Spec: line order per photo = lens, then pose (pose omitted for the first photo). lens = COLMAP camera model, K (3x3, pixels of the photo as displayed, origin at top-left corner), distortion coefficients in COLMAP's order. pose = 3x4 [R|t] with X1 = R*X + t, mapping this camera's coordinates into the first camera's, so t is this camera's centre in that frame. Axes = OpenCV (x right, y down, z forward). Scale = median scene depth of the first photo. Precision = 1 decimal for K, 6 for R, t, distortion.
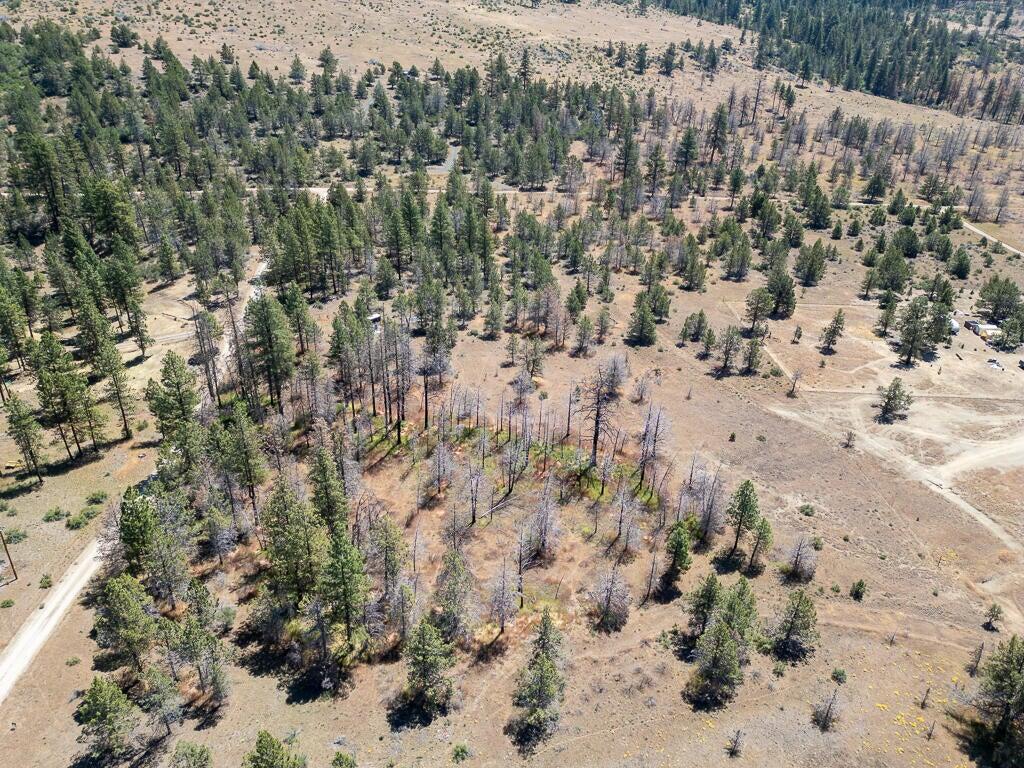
lens RADIAL K [[721.1, 0, 512.0], [0, 721.1, 384.0], [0, 0, 1]] dist [0.008833, -0.005267]
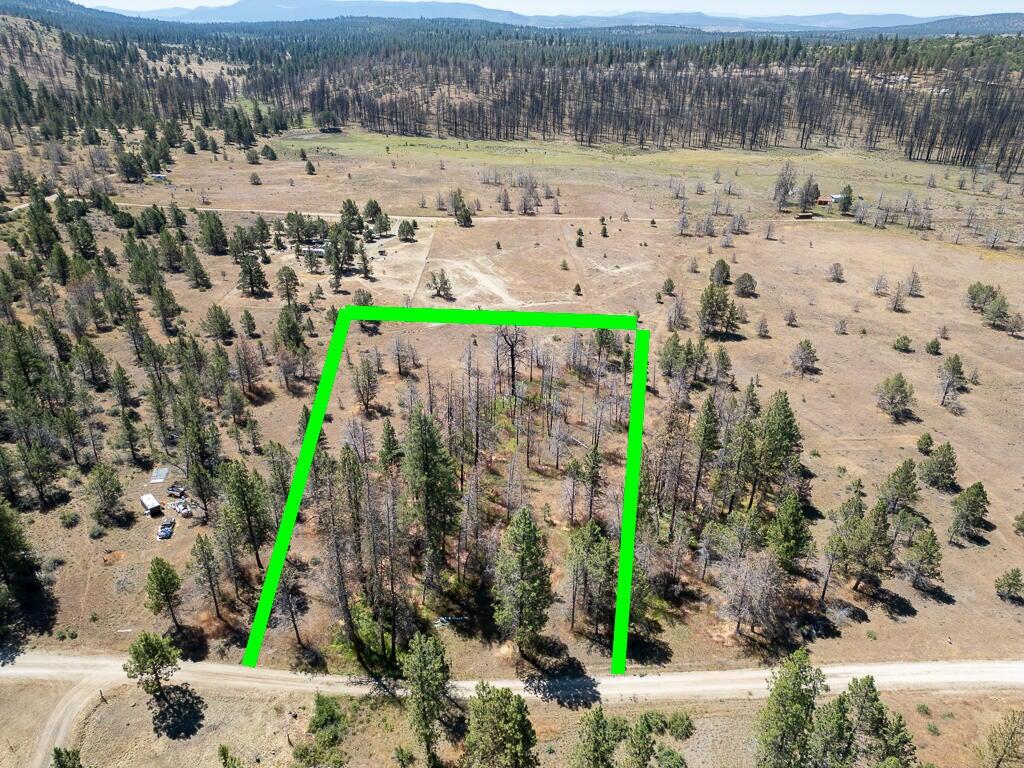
lens RADIAL K [[721.1, 0, 512.0], [0, 721.1, 384.0], [0, 0, 1]] dist [0.008833, -0.005267]
pose [[-0.008287, -0.452766, 0.891591, -0.710822], [0.434846, 0.801271, 0.410942, -0.297010], [-0.900467, 0.391110, 0.190244, 0.579017]]
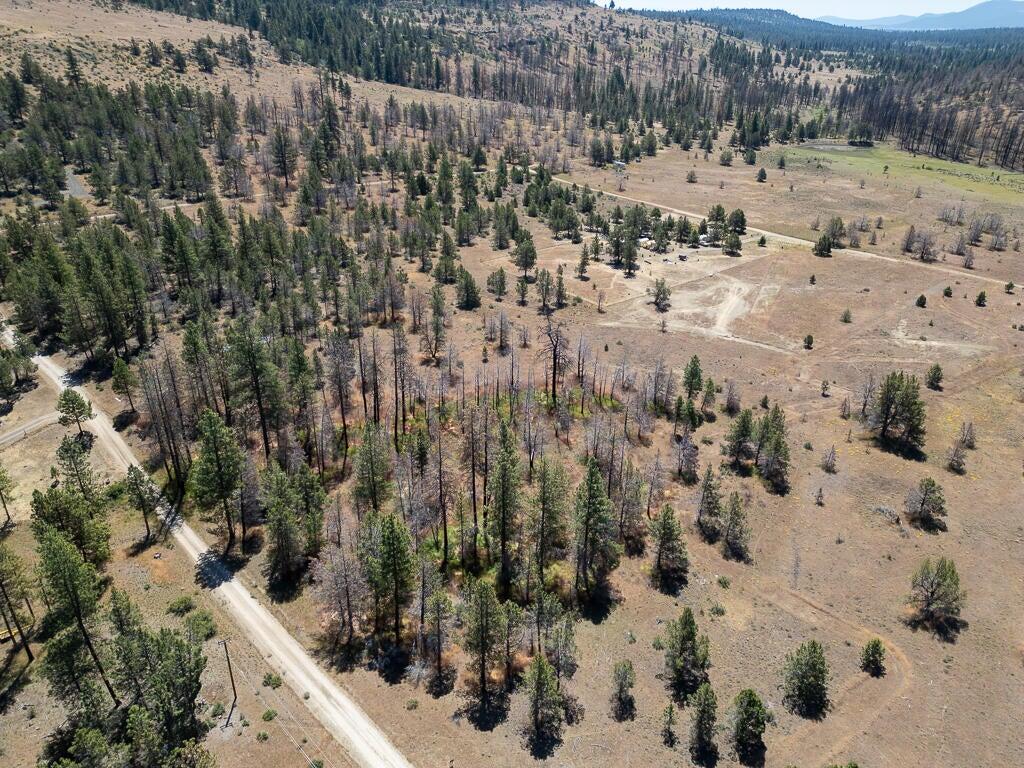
lens RADIAL K [[721.1, 0, 512.0], [0, 721.1, 384.0], [0, 0, 1]] dist [0.008833, -0.005267]
pose [[0.741449, -0.301227, 0.599597, -0.493385], [0.296644, 0.948659, 0.109766, -0.046003], [-0.601877, 0.096481, 0.792739, 0.070305]]
